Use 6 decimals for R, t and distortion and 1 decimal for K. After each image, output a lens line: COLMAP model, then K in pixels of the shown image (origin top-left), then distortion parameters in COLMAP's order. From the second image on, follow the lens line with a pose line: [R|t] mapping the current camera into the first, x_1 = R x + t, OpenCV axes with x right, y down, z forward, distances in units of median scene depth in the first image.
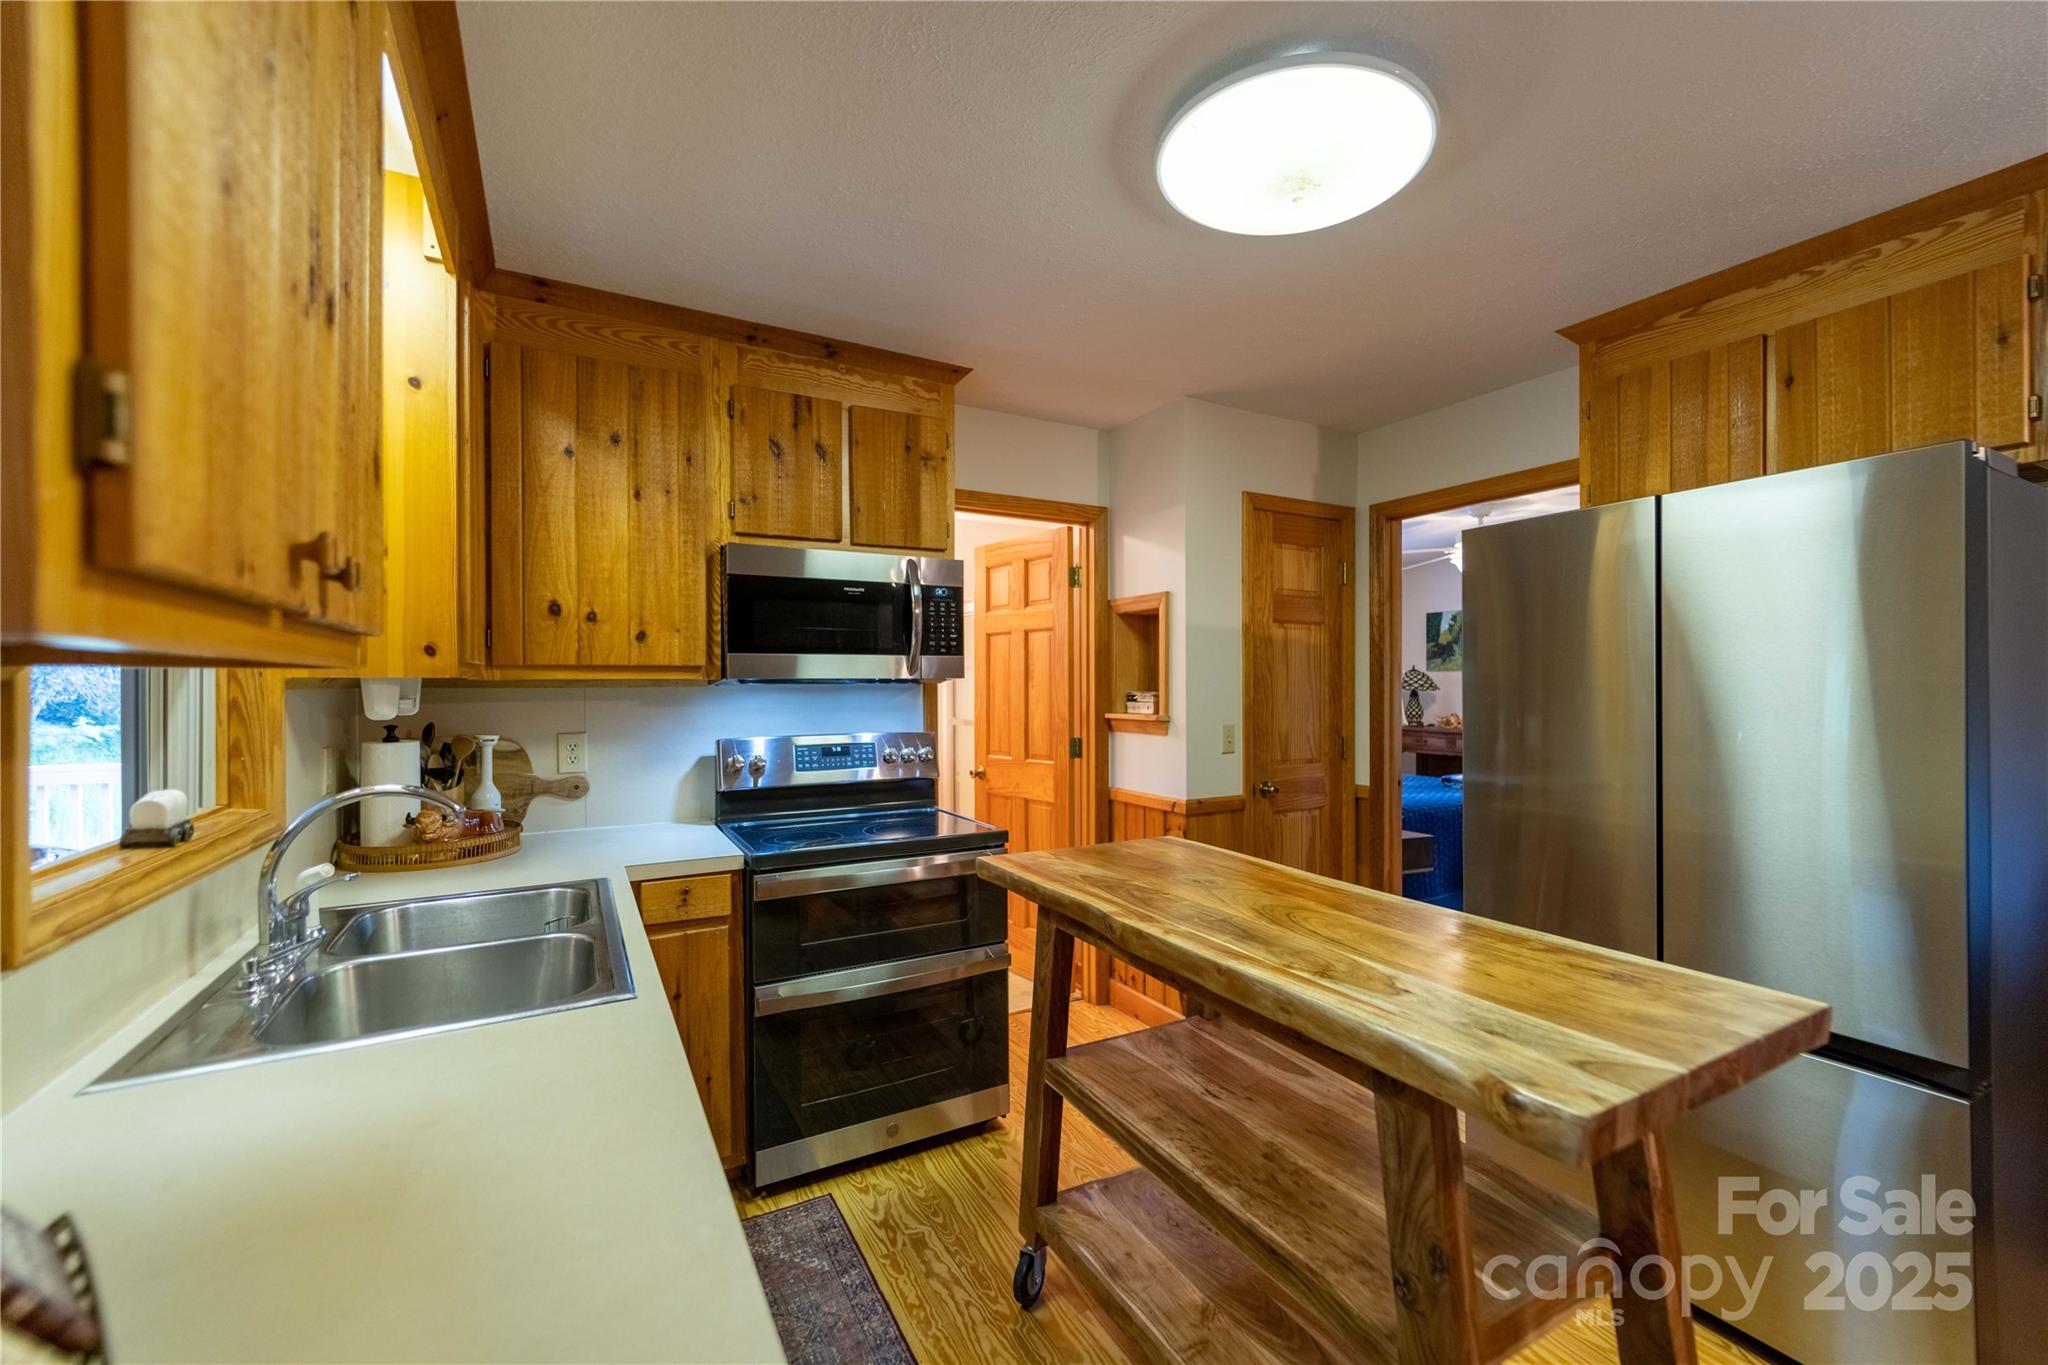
lens RADIAL K [[820.2, 0, 1026.3], [0, 820.2, 687.0], [0, 0, 1]] dist [0.003019, -0.001531]
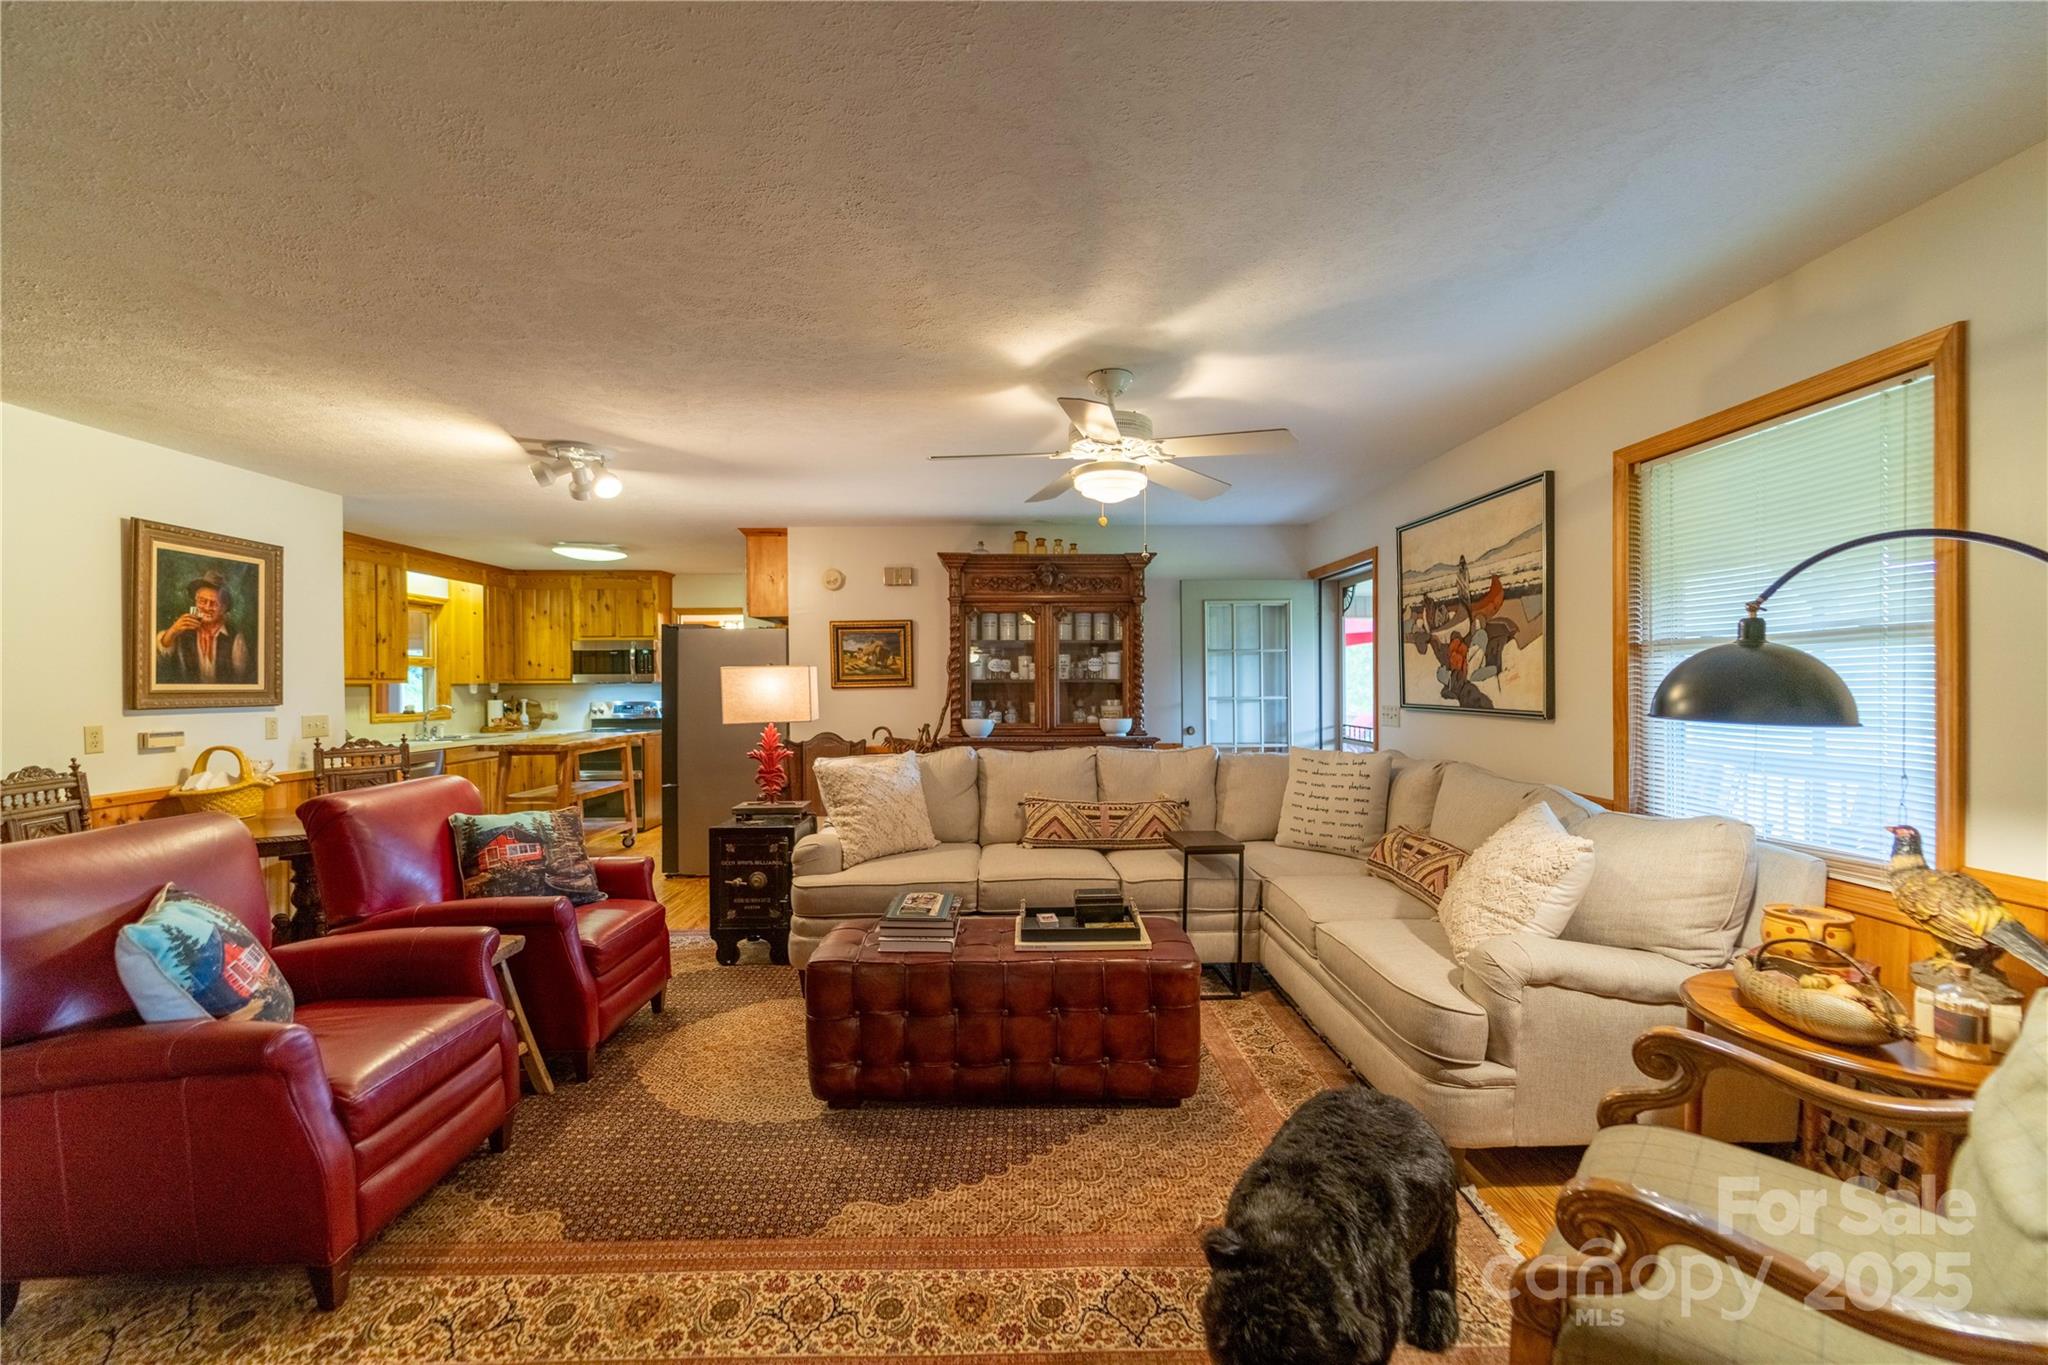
lens RADIAL K [[820.2, 0, 1026.3], [0, 820.2, 687.0], [0, 0, 1]] dist [0.003019, -0.001531]
pose [[0.885459, -0.000182, -0.464718, 2.752304], [0.003470, 0.999975, 0.006220, -0.006650], [0.464705, -0.007120, 0.885437, -1.048557]]
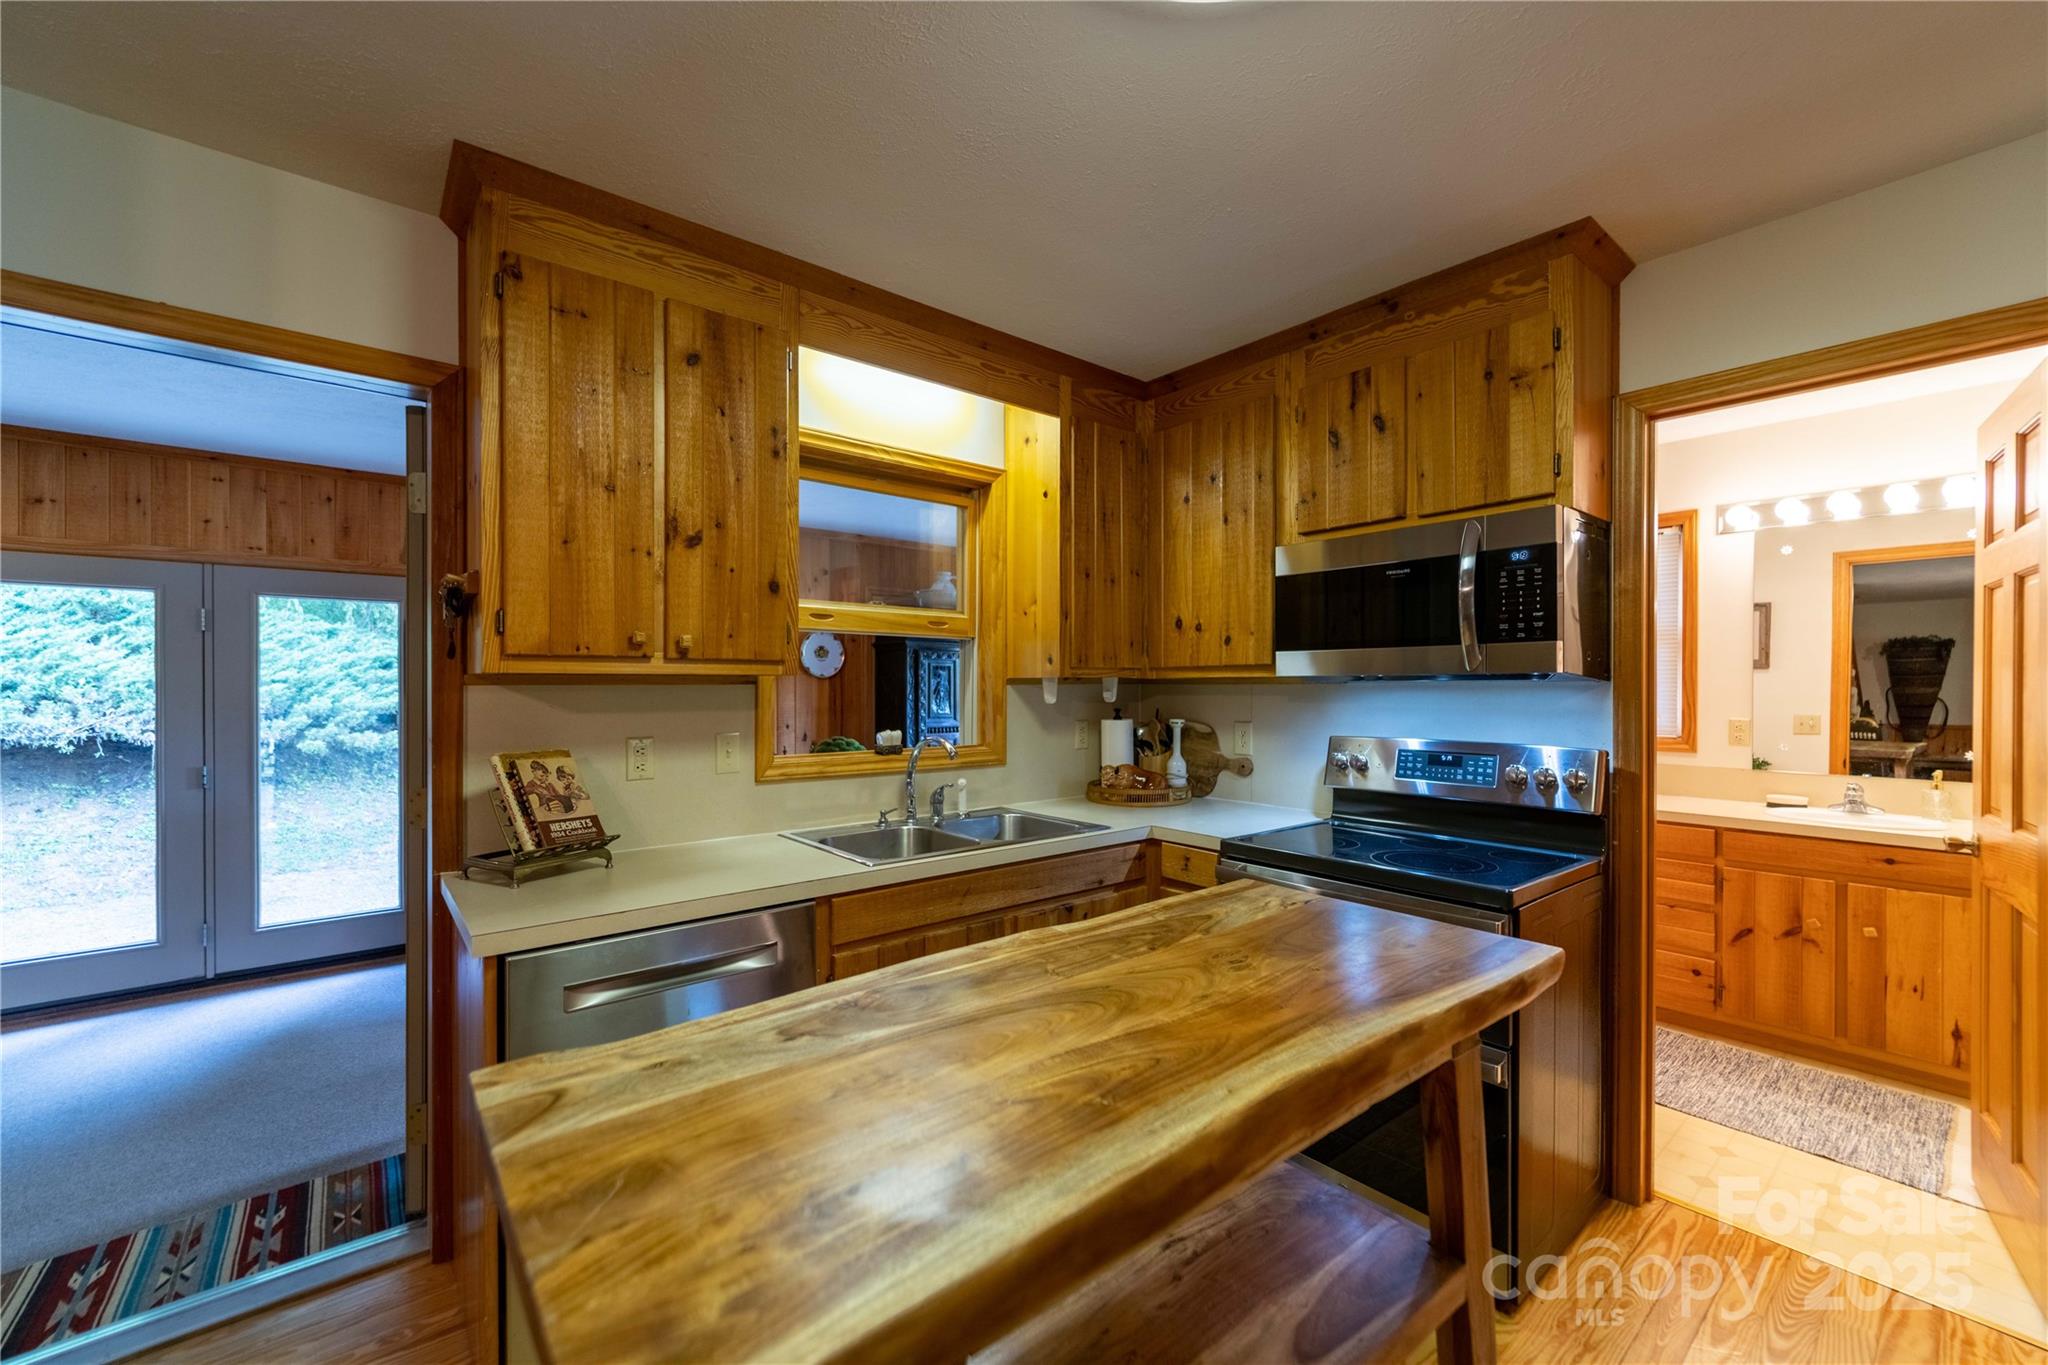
lens RADIAL K [[820.2, 0, 1026.3], [0, 820.2, 687.0], [0, 0, 1]] dist [0.003019, -0.001531]
pose [[0.177298, 0.005595, -0.984141, 0.620274], [-0.003302, 0.999982, 0.005090, -0.000564], [0.984152, 0.002347, 0.177313, 0.502291]]
